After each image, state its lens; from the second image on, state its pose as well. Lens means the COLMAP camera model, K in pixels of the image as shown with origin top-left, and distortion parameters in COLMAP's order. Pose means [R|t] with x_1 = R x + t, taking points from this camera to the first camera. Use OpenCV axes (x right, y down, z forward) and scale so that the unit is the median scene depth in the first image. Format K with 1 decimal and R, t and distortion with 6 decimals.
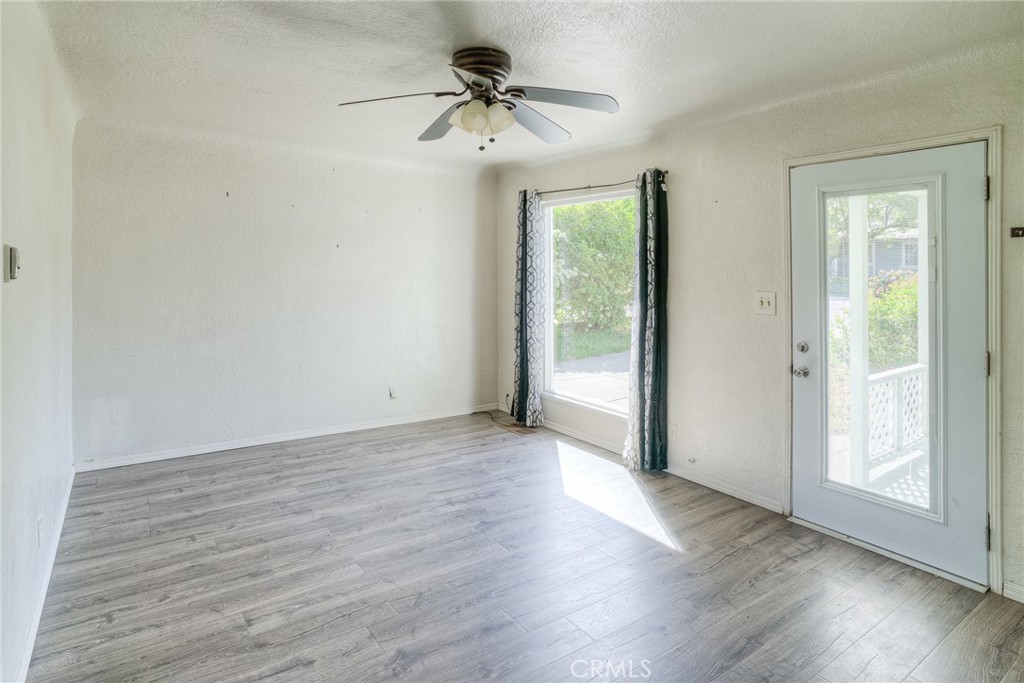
lens RADIAL K [[573.1, 0, 512.3], [0, 573.1, 261.6], [0, 0, 1]] dist [-0.044651, 0.020960]
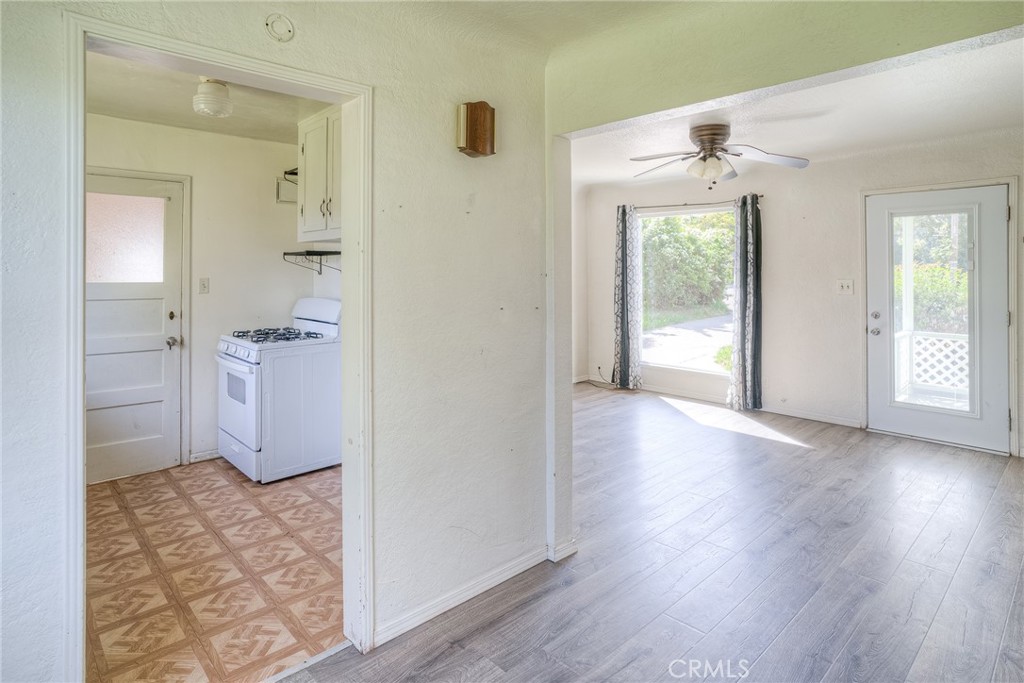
lens RADIAL K [[569.9, 0, 495.0], [0, 569.9, 264.2], [0, 0, 1]] dist [-0.019385, 0.013573]
pose [[0.991061, -0.014642, 0.132602, -0.741878], [0.013848, 0.999880, 0.006907, -0.009814], [-0.132687, -0.005009, 0.991145, -0.388434]]
